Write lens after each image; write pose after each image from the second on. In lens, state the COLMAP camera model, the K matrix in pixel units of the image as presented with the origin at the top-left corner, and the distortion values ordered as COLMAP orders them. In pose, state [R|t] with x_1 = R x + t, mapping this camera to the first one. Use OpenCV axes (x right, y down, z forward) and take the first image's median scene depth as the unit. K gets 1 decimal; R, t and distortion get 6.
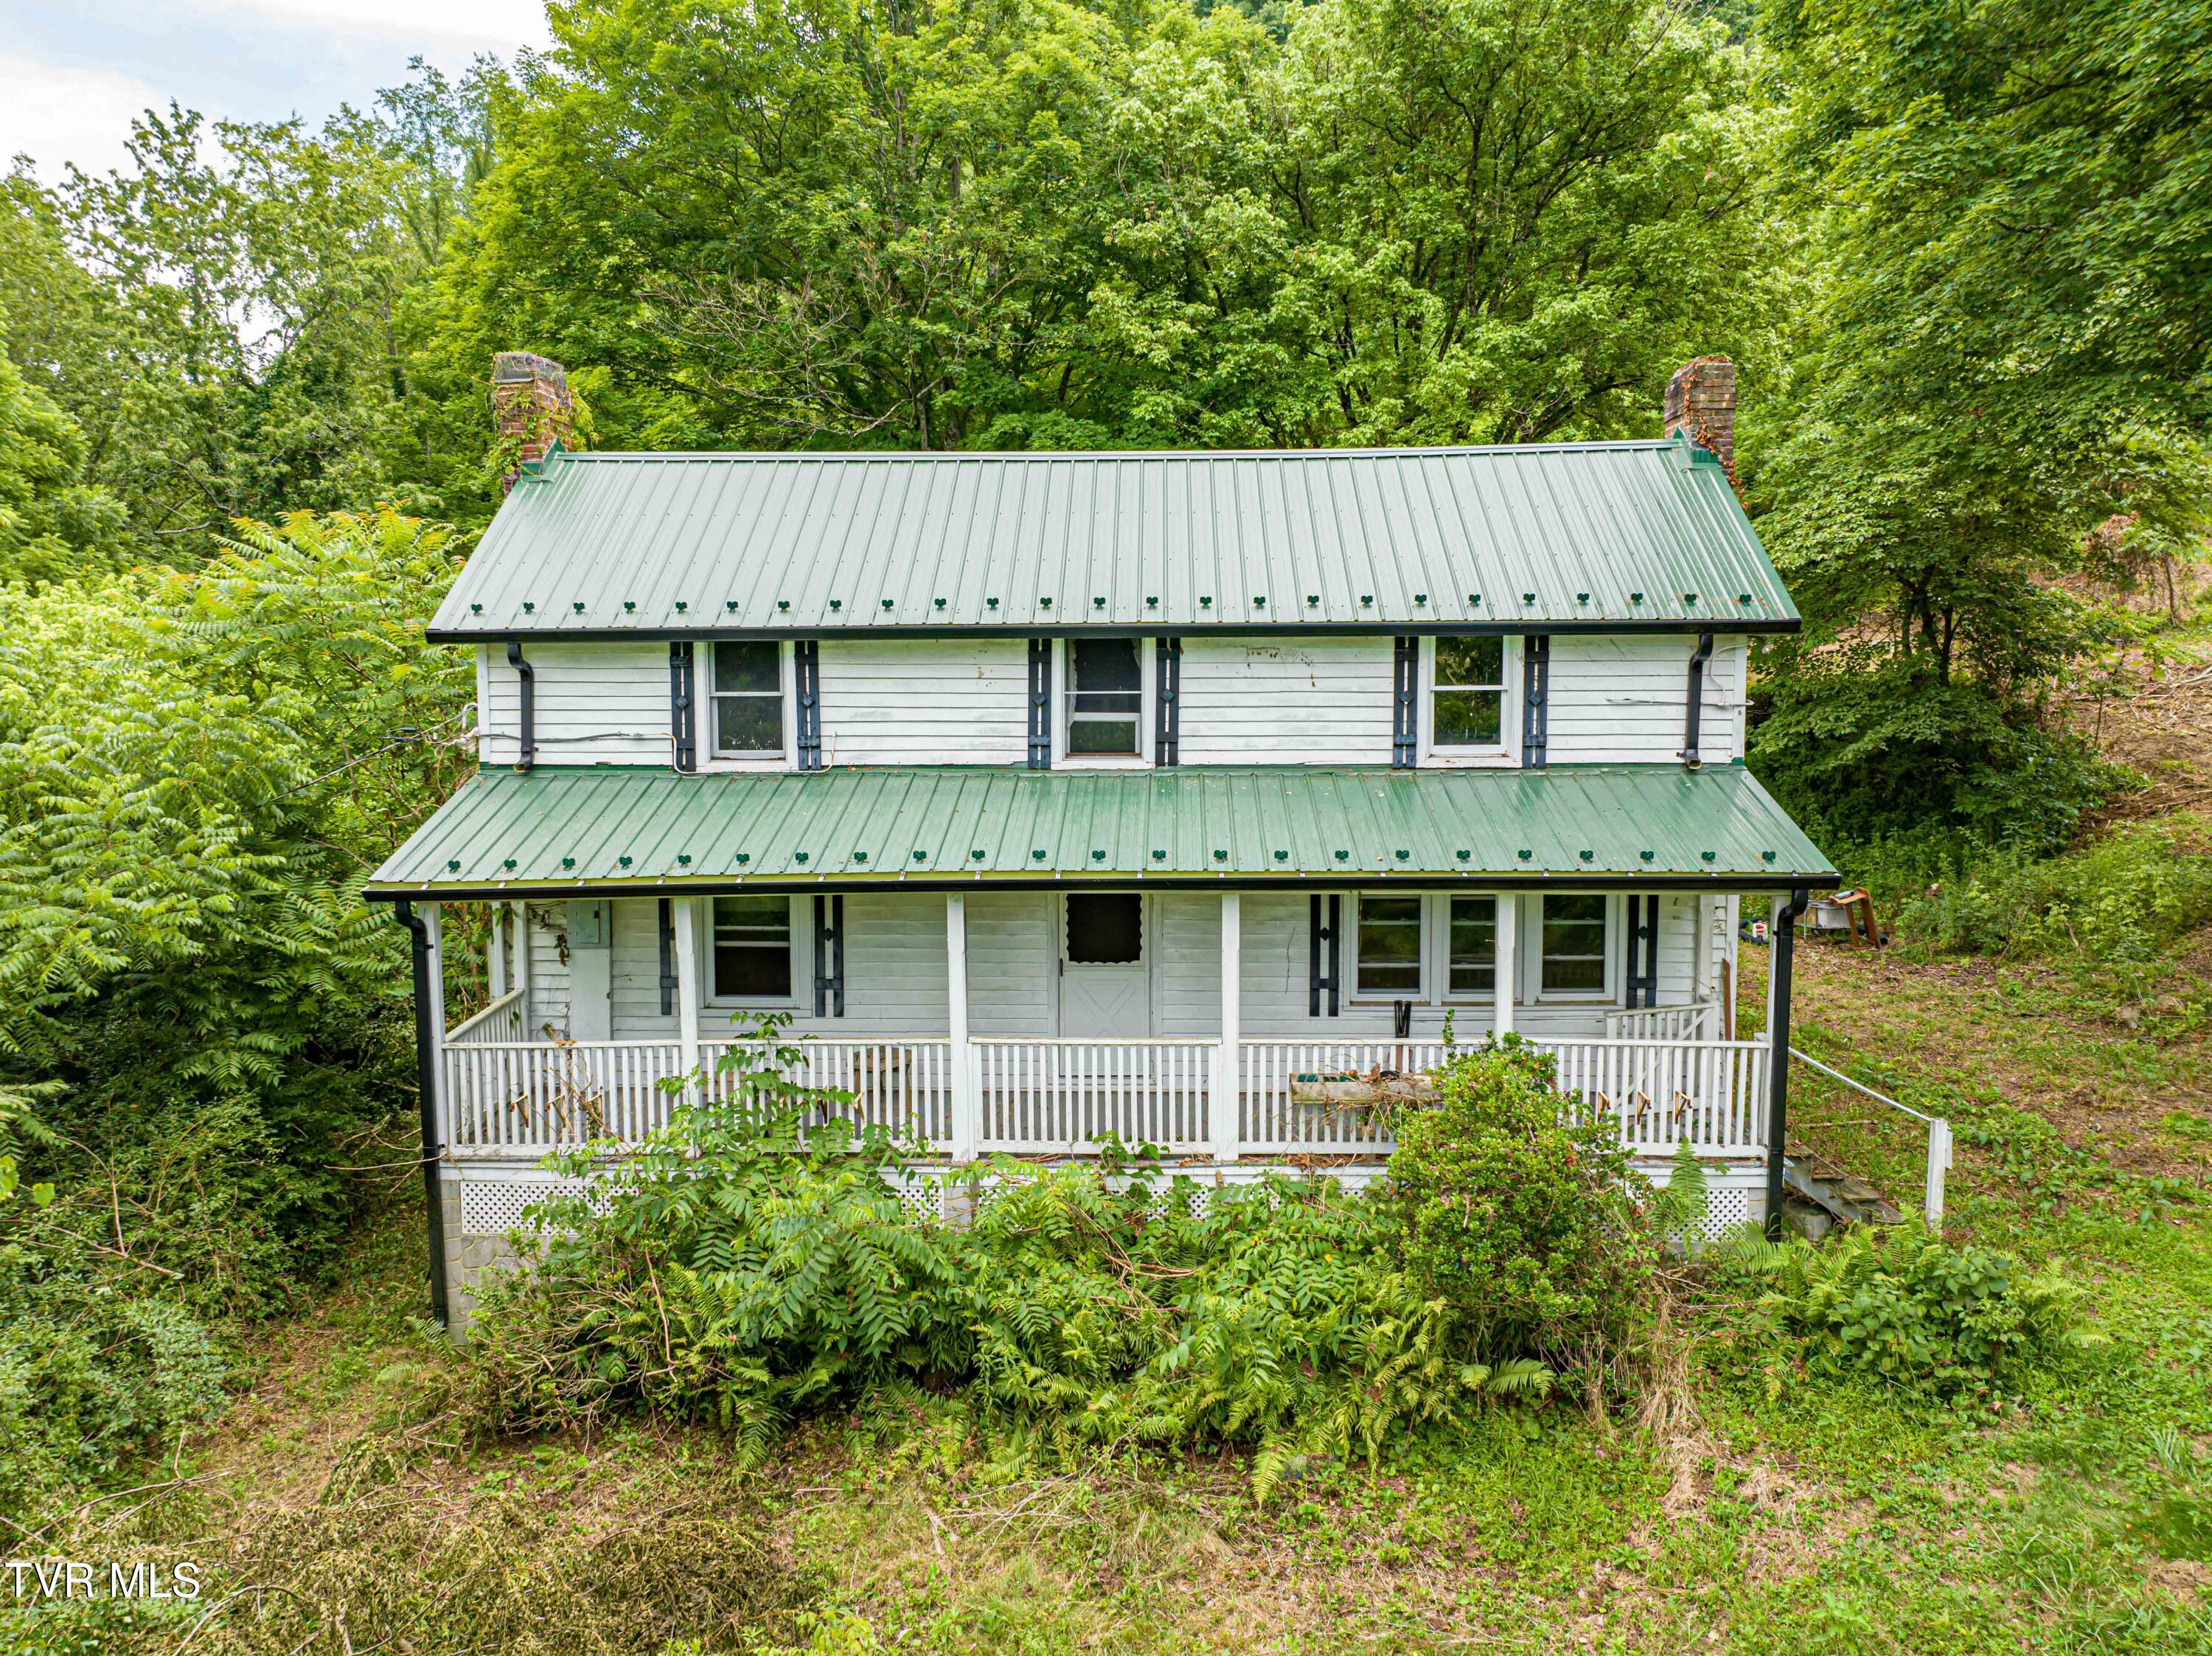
lens RADIAL K [[1552.1, 0, 1107.1], [0, 1552.1, 830.3], [0, 0, 1]] dist [-0.053283, 0.025328]
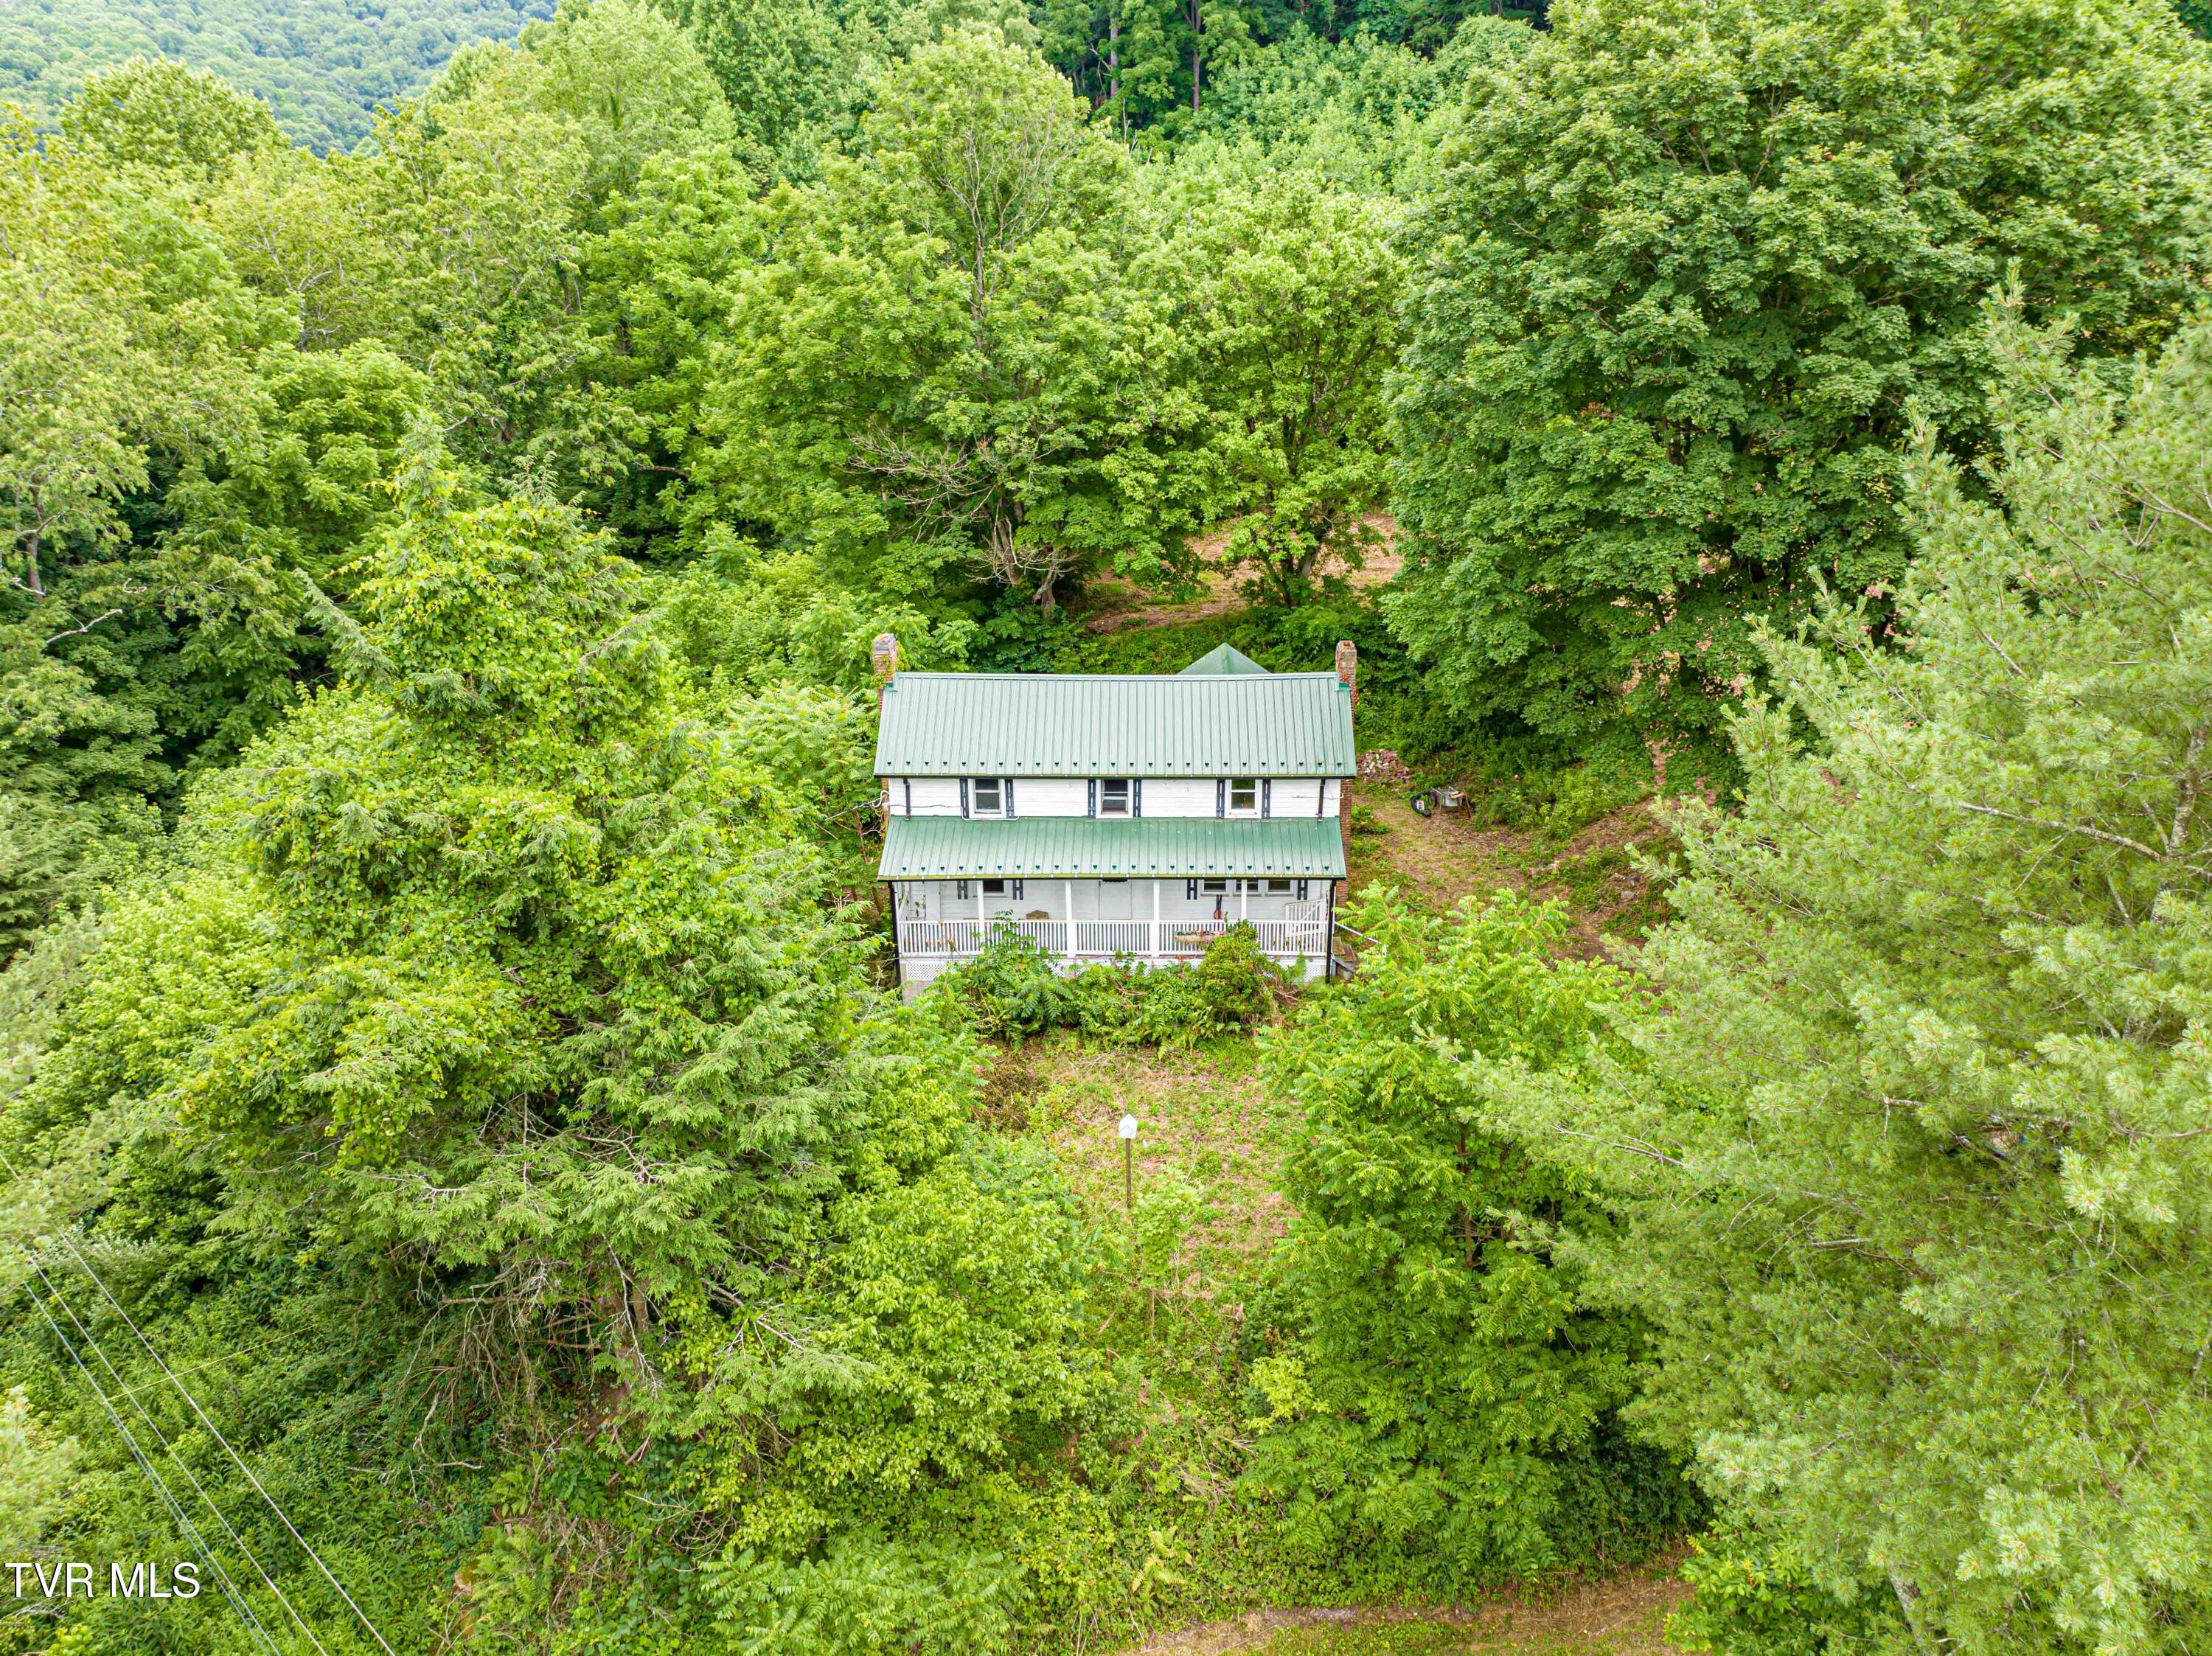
lens RADIAL K [[1552.1, 0, 1101.5], [0, 1552.1, 821.6], [0, 0, 1]] dist [-0.053283, 0.025328]
pose [[0.999966, -0.005725, 0.005966, -0.046376], [0.004008, 0.966713, 0.255834, -0.815209], [-0.007232, -0.255801, 0.966702, -1.873543]]
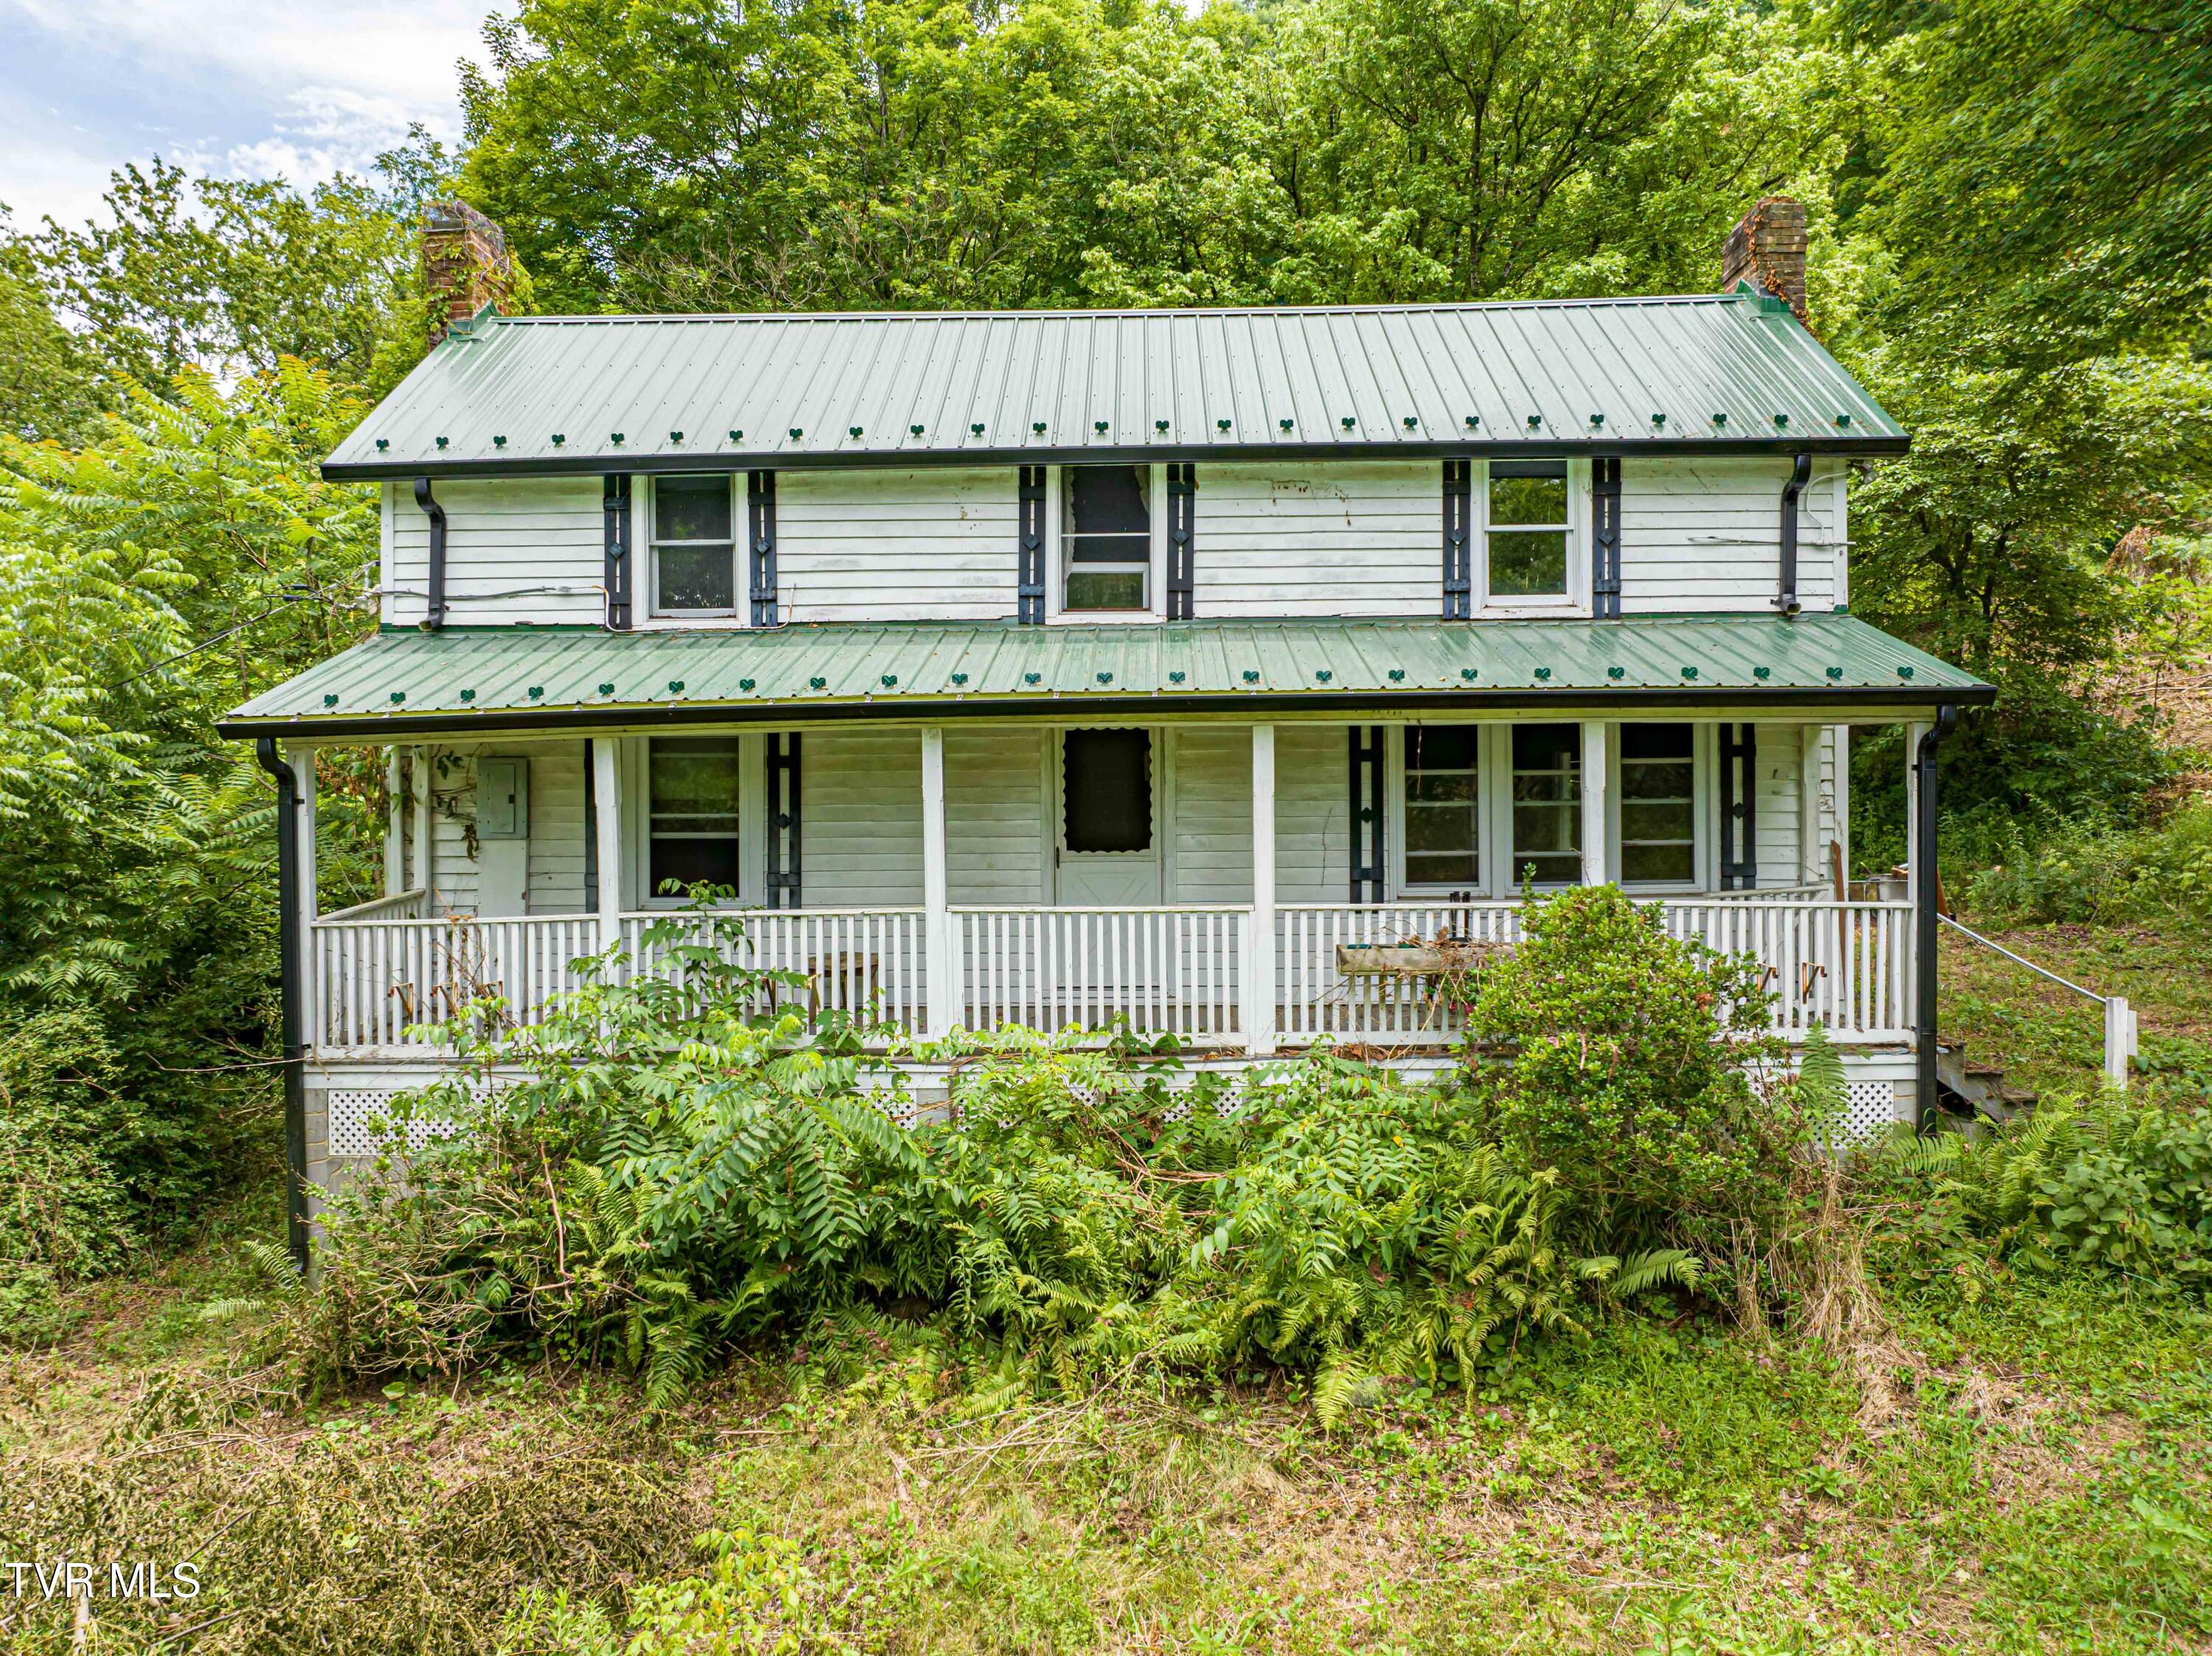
lens RADIAL K [[1552.1, 0, 1109.1], [0, 1552.1, 819.9], [0, 0, 1]] dist [-0.053283, 0.025328]
pose [[0.999939, -0.004089, 0.010283, -0.010980], [0.004835, 0.997277, -0.073590, 0.142154], [-0.009954, 0.073635, 0.997236, 0.163100]]
